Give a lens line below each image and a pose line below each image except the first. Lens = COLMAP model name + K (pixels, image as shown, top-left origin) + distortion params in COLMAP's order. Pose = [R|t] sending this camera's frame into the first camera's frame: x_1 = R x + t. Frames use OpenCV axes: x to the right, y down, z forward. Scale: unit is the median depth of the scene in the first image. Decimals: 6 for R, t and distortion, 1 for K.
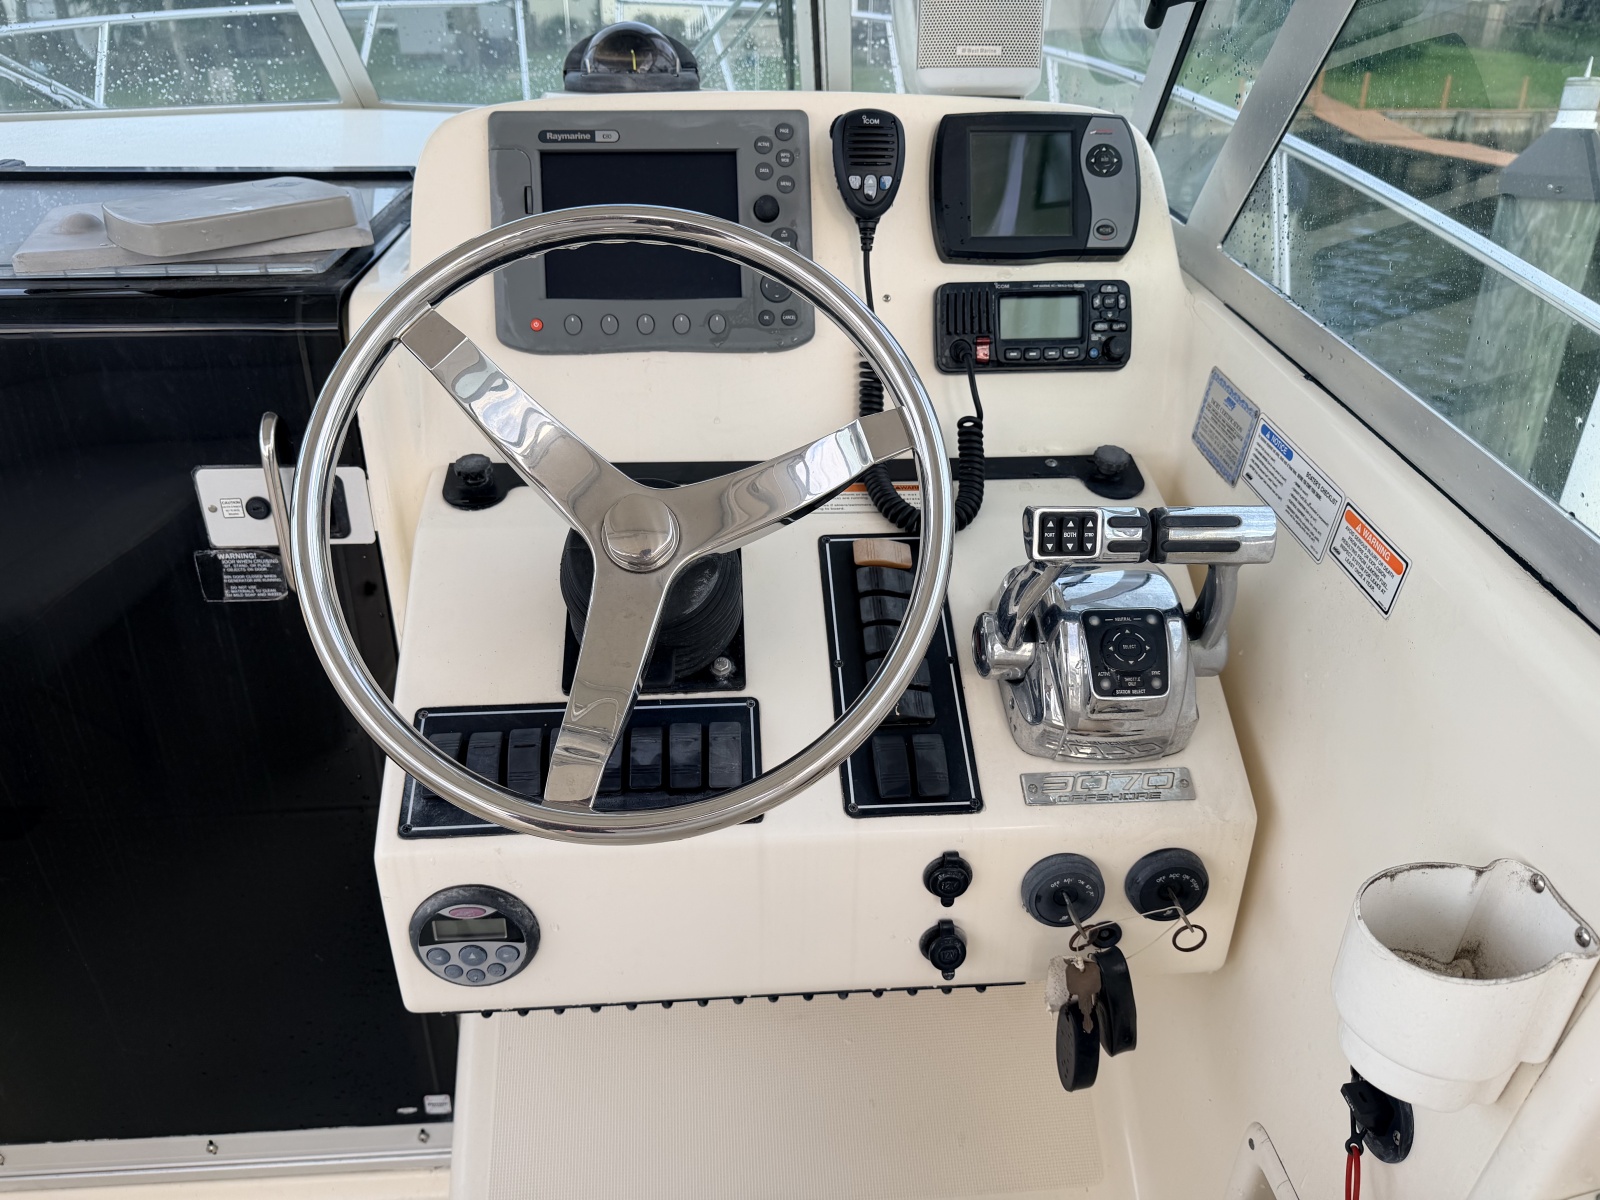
lens RADIAL K [[1139.0, 0, 800.0], [0, 1139.0, 600.0], [0, 0, 1]] dist [0.051566, -0.067645]
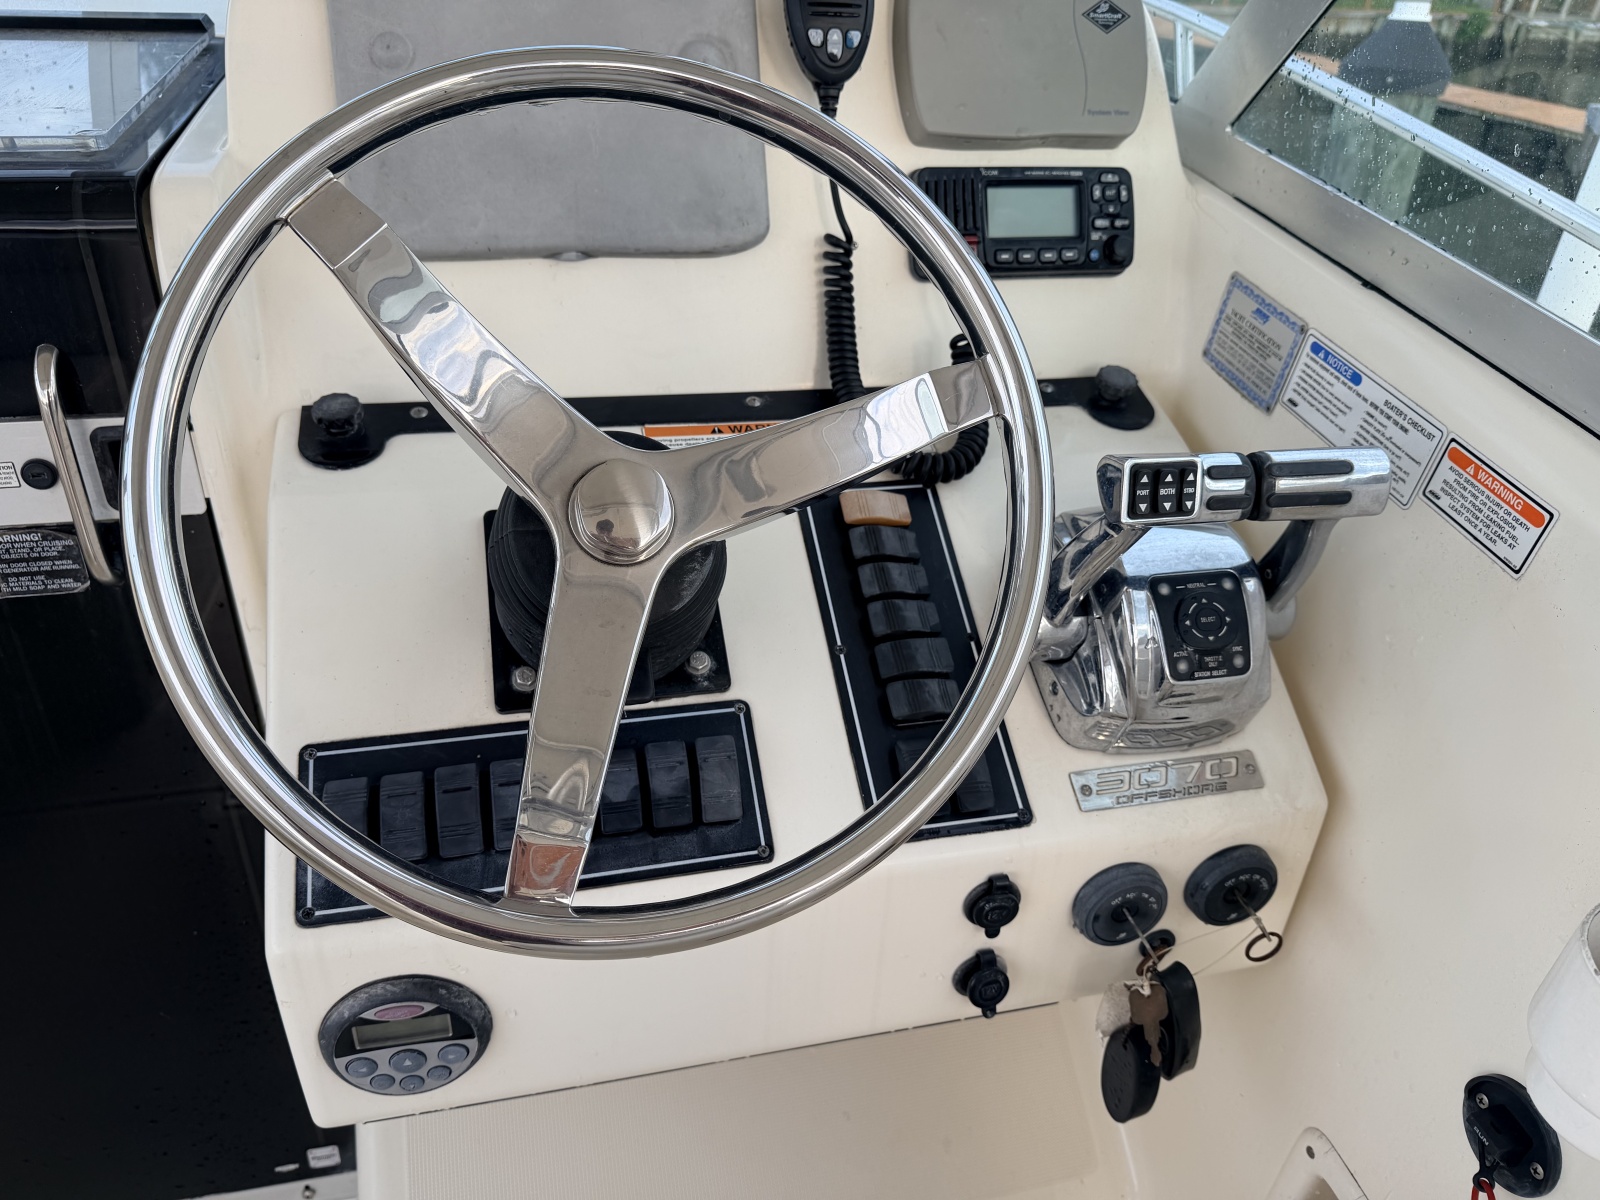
lens RADIAL K [[1149.1, 0, 791.3], [0, 1149.1, 600.8], [0, 0, 1]] dist [-0.003075, -0.006800]
pose [[0.986617, -0.050505, 0.155036, -0.127938], [0.037202, 0.995466, 0.087542, -0.052438], [-0.158754, -0.080603, 0.984022, 0.214381]]
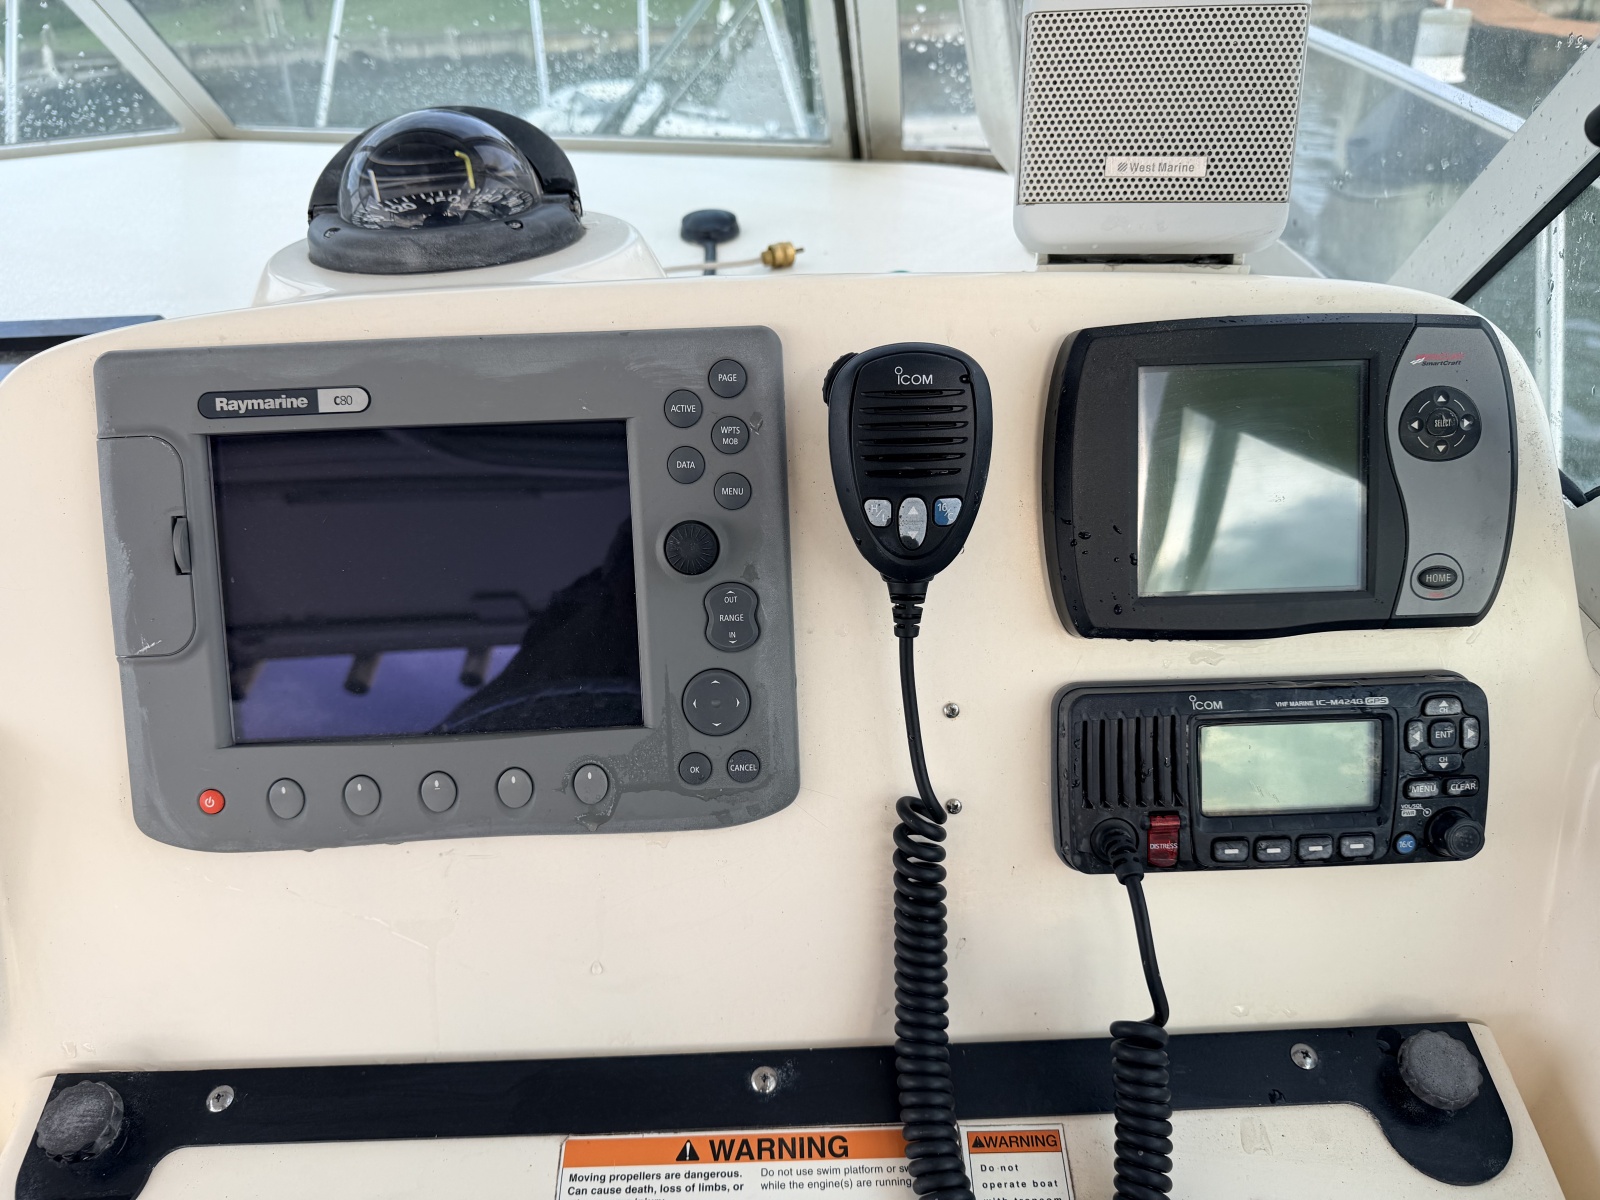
lens RADIAL K [[1106.1, 0, 815.6], [0, 1106.1, 525.8], [0, 0, 1]] dist [0.079471, -0.184966]
pose [[0.997866, -0.001068, -0.065281, 0.058980], [0.005498, 0.997690, 0.067715, -0.443452], [0.065058, -0.067929, 0.995567, 0.649967]]
